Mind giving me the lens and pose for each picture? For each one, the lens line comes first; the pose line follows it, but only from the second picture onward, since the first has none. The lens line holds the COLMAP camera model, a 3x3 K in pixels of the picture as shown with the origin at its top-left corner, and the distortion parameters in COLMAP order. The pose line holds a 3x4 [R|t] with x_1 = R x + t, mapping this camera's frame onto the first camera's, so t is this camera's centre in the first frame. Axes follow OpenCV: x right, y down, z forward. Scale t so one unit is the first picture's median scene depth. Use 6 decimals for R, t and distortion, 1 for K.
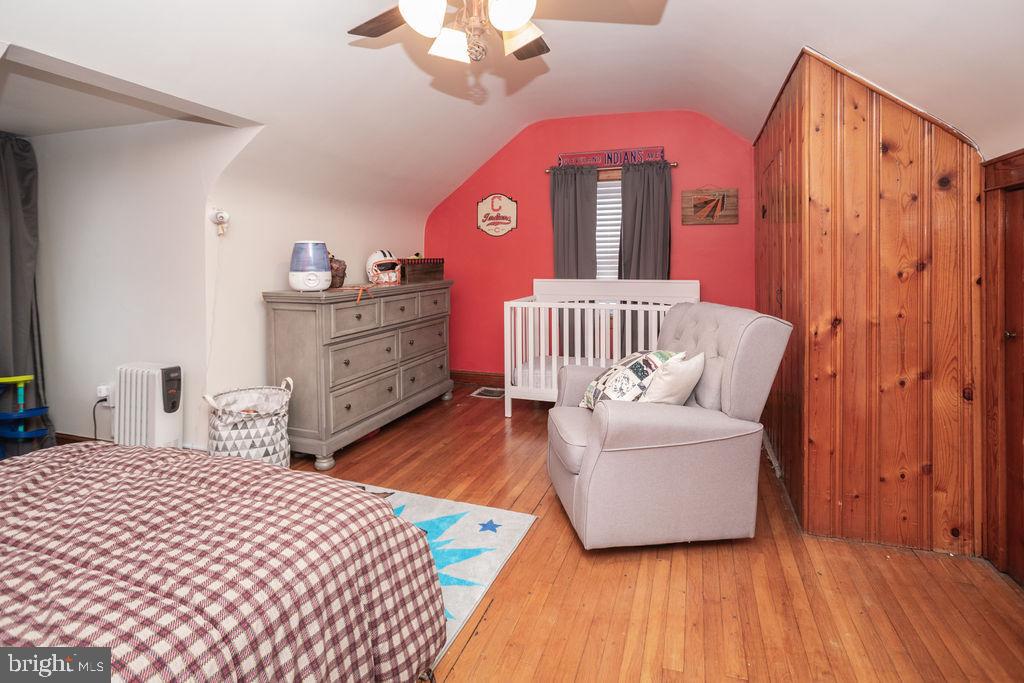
lens RADIAL K [[516.7, 0, 510.6], [0, 516.7, 293.9], [0, 0, 1]] dist [-0.039860, 0.024389]
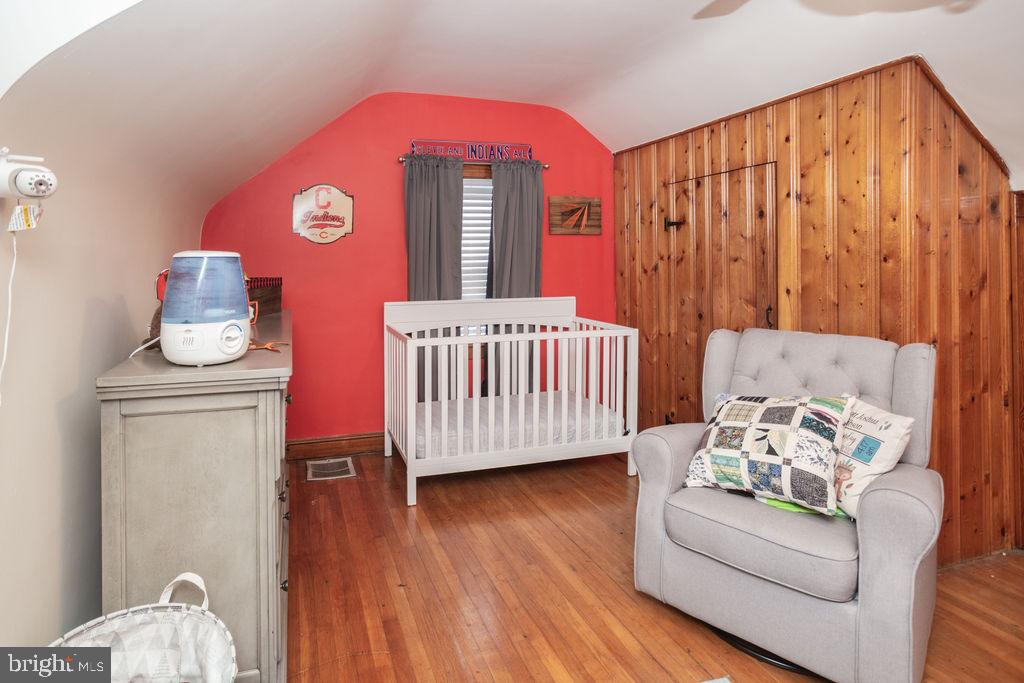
lens RADIAL K [[541.5, 0, 457.3], [0, 541.5, 282.2], [0, 0, 1]] dist [-0.001951, 0.000885]
pose [[0.820501, -0.027034, 0.571005, -0.341663], [0.046054, 0.998760, -0.018891, -0.042145], [-0.569786, 0.041797, 0.820729, 0.331435]]
